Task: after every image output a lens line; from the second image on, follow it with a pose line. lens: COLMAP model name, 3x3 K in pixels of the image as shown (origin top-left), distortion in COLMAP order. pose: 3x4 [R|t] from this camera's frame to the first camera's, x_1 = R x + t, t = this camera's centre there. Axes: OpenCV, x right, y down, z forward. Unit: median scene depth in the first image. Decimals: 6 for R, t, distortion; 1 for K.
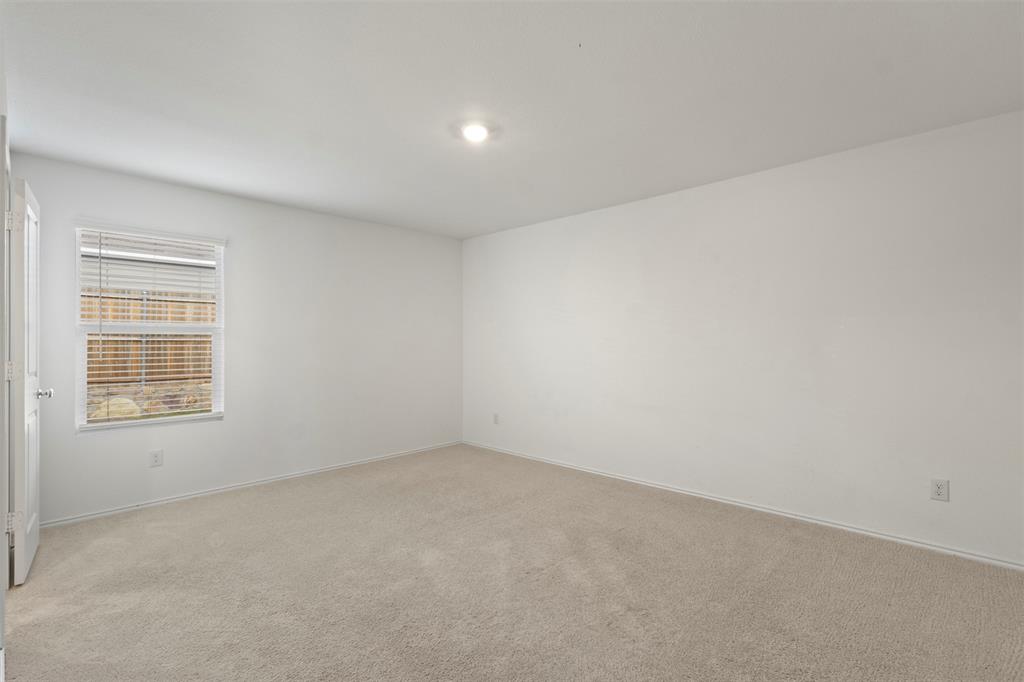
lens RADIAL K [[474.0, 0, 510.5], [0, 474.0, 337.6], [0, 0, 1]] dist [0.001613, -0.000290]
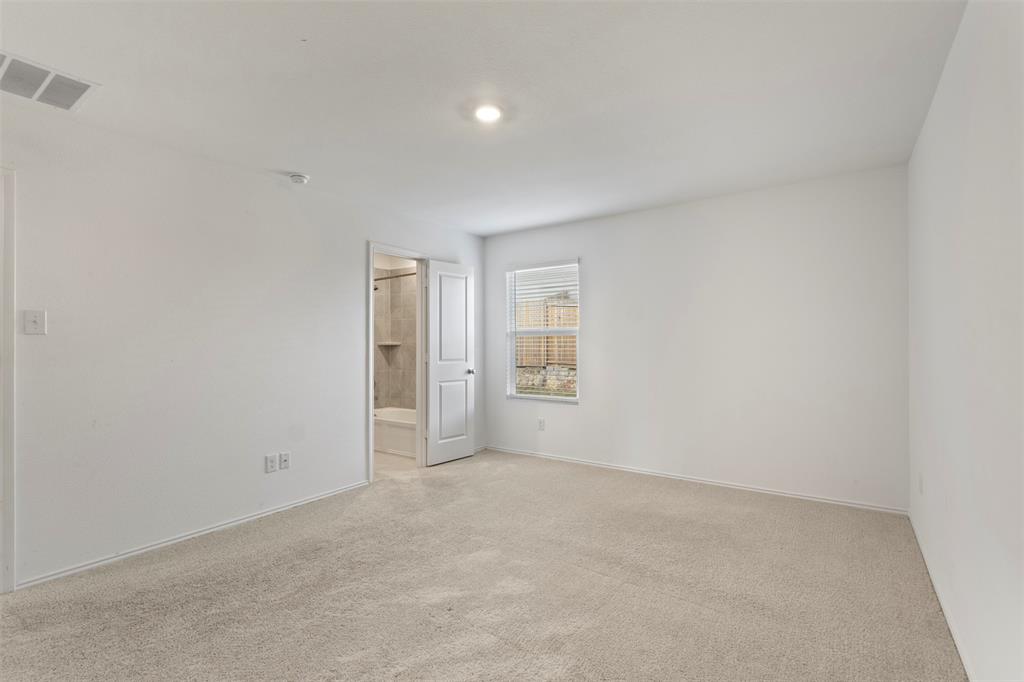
lens RADIAL K [[474.0, 0, 510.9], [0, 474.0, 348.1], [0, 0, 1]] dist [0.001613, -0.000290]
pose [[0.162330, 0.012814, -0.986653, 0.733201], [0.005009, 0.999892, 0.013810, 0.008905], [0.986724, -0.007184, 0.162248, 0.797512]]
